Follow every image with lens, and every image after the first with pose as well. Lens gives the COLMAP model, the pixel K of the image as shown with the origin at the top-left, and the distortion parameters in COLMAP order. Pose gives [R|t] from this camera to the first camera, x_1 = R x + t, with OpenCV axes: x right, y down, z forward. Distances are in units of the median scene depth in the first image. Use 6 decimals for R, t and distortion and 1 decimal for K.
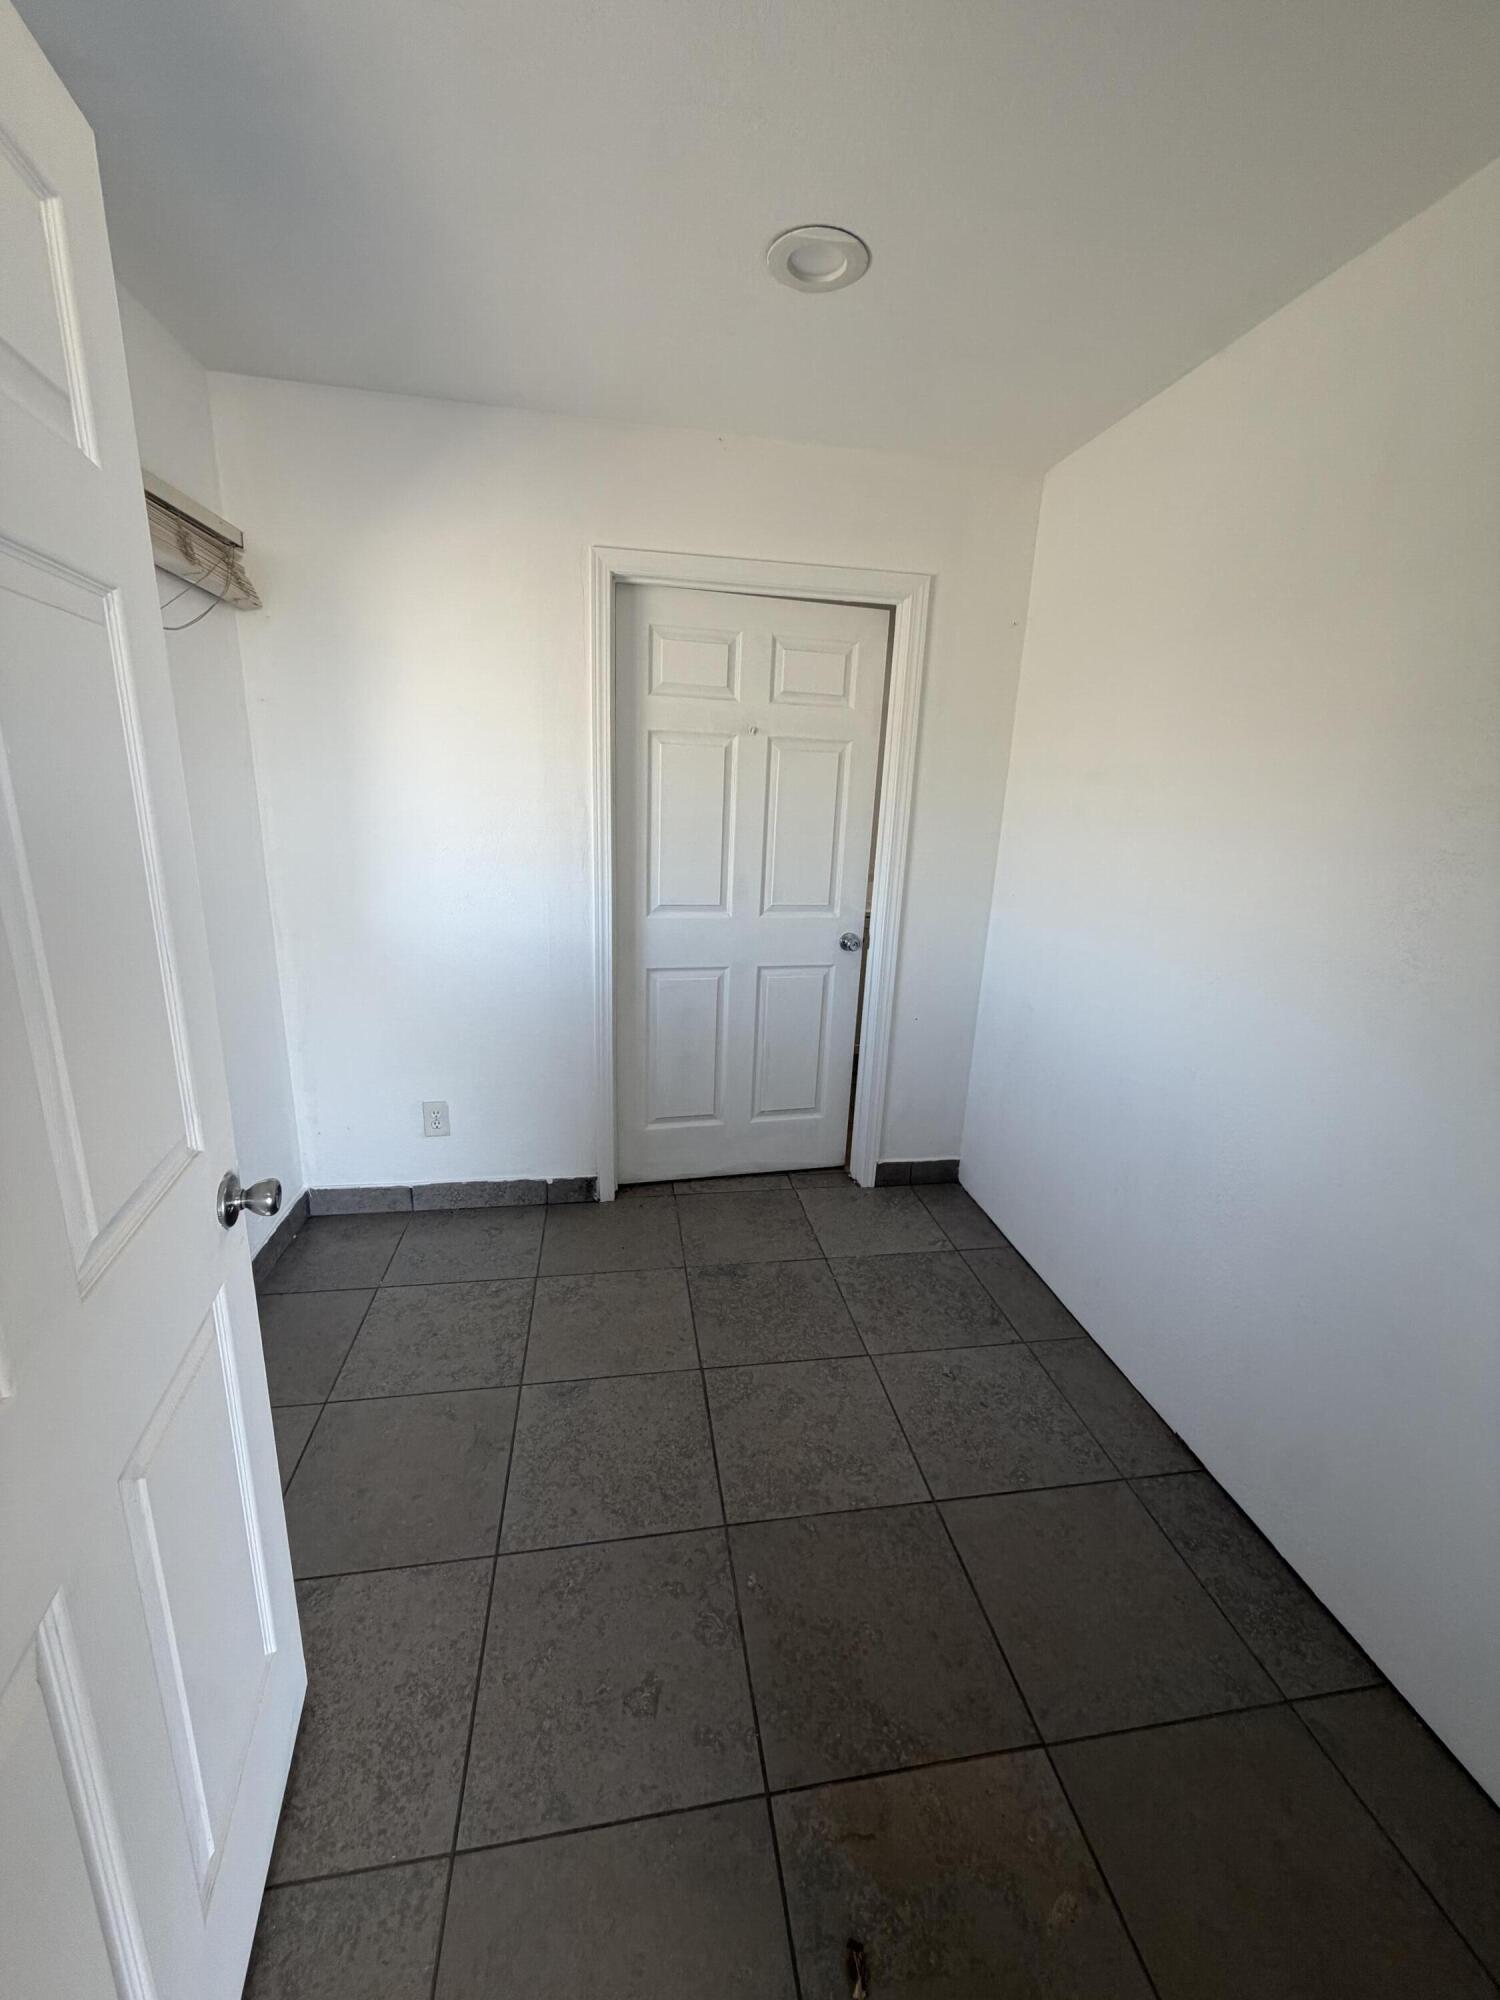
lens RADIAL K [[798.2, 0, 750.0], [0, 798.2, 1000.0], [0, 0, 1]] dist [-0.000642, 0.000056]
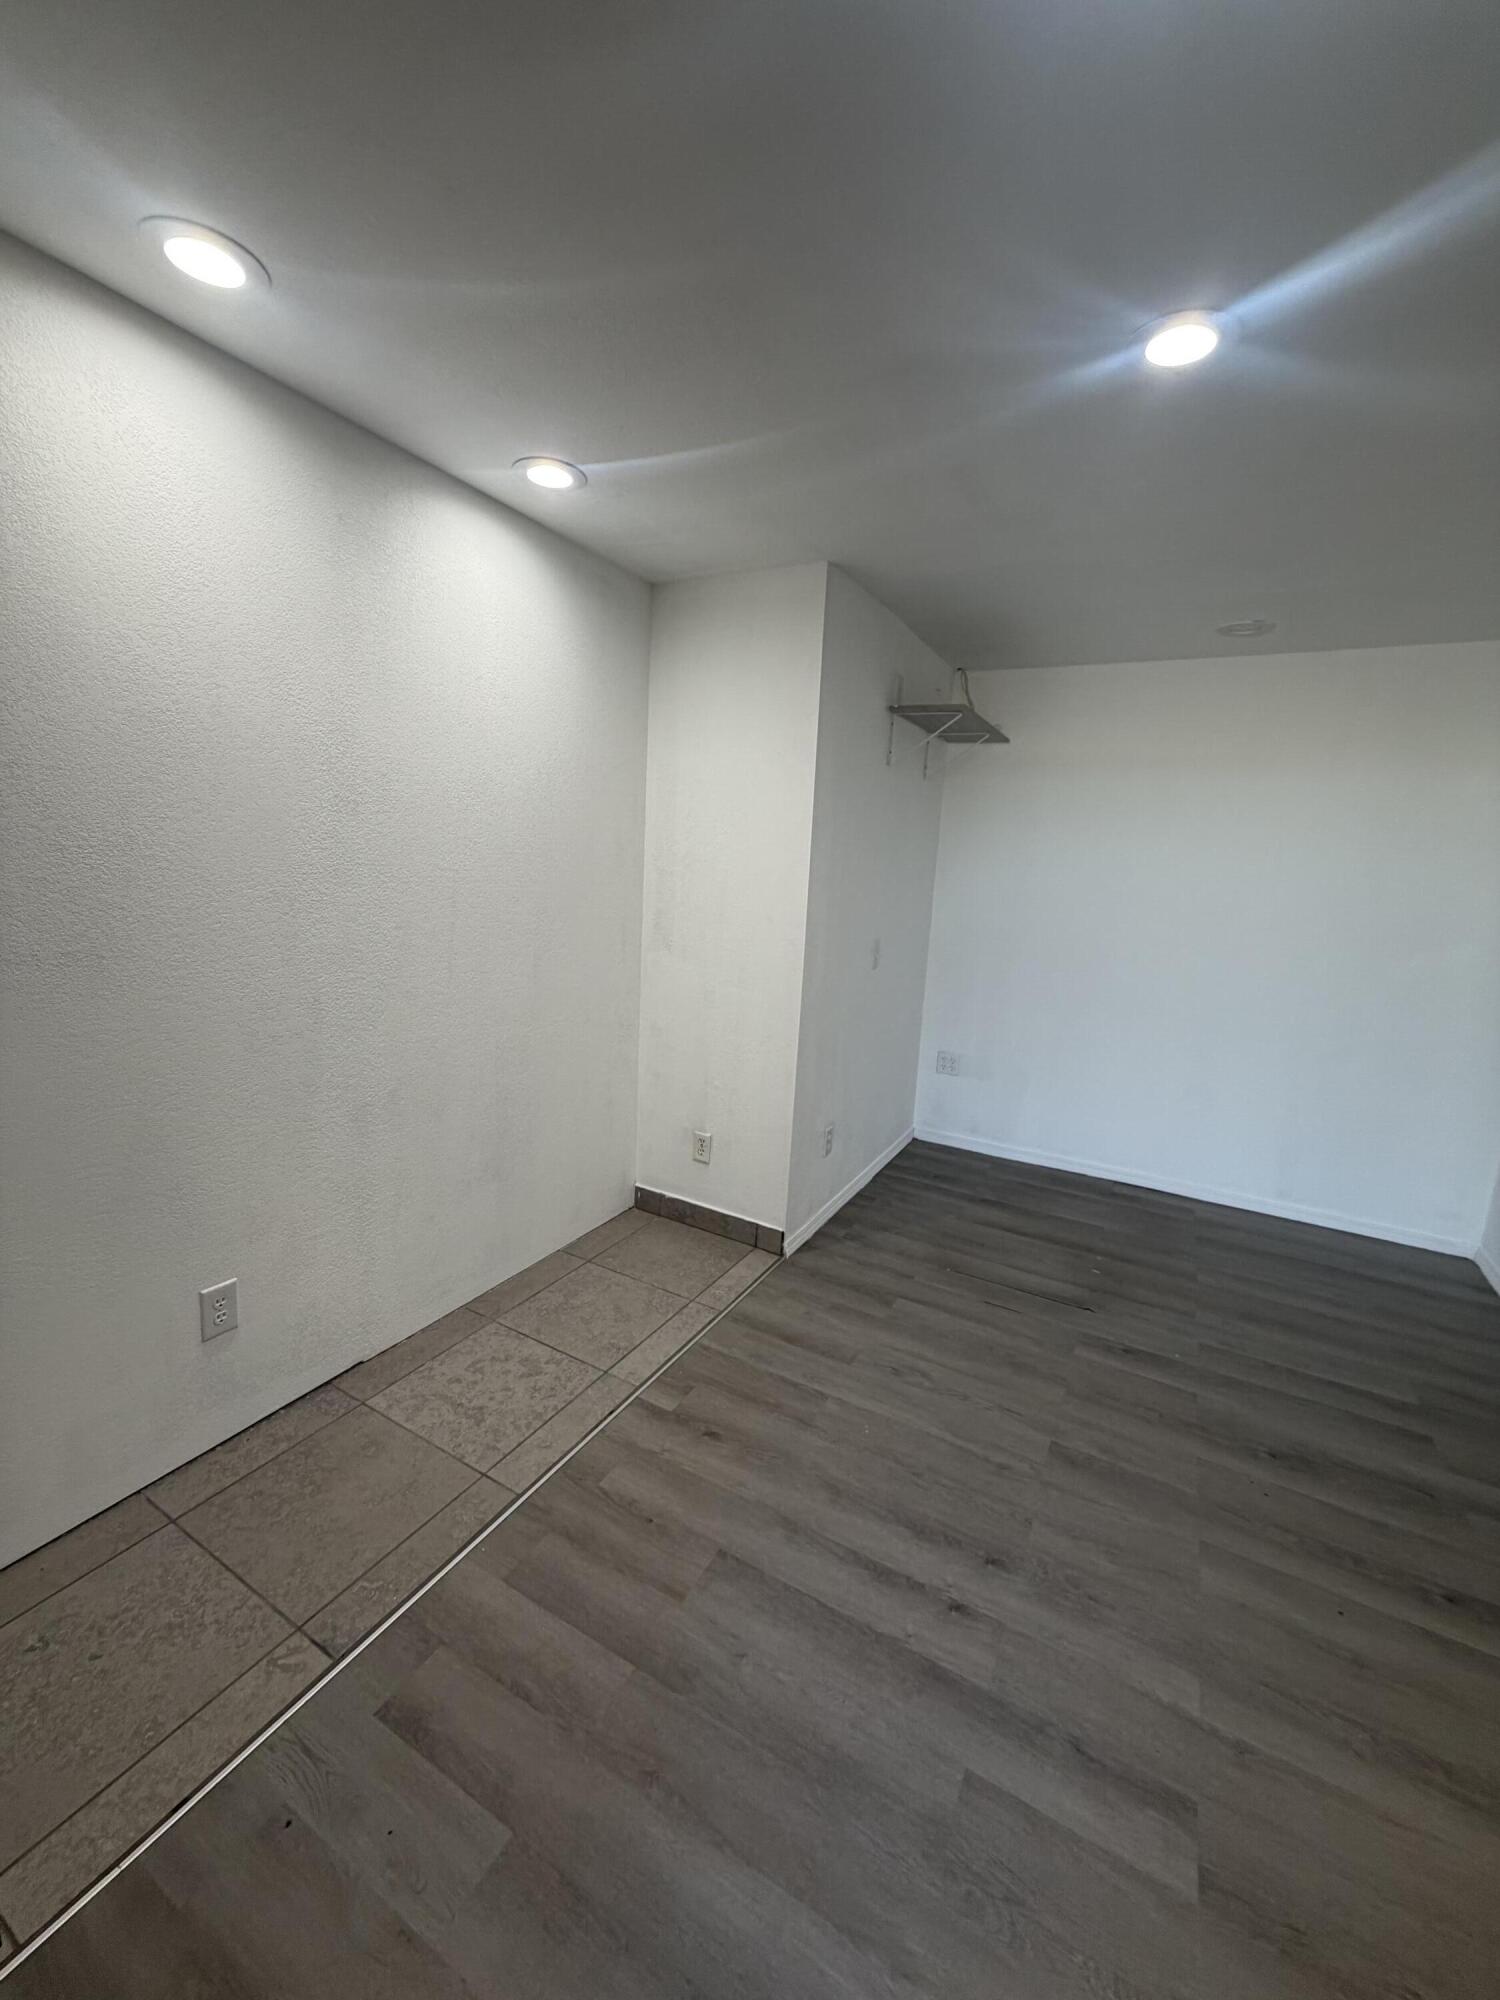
lens RADIAL K [[798.2, 0, 750.0], [0, 798.2, 1000.0], [0, 0, 1]] dist [-0.000642, 0.000056]
pose [[-0.624001, 0.066360, -0.778601, 0.988609], [-0.277685, 0.912523, 0.300321, -0.472361], [0.730420, 0.403607, -0.550988, 1.805391]]
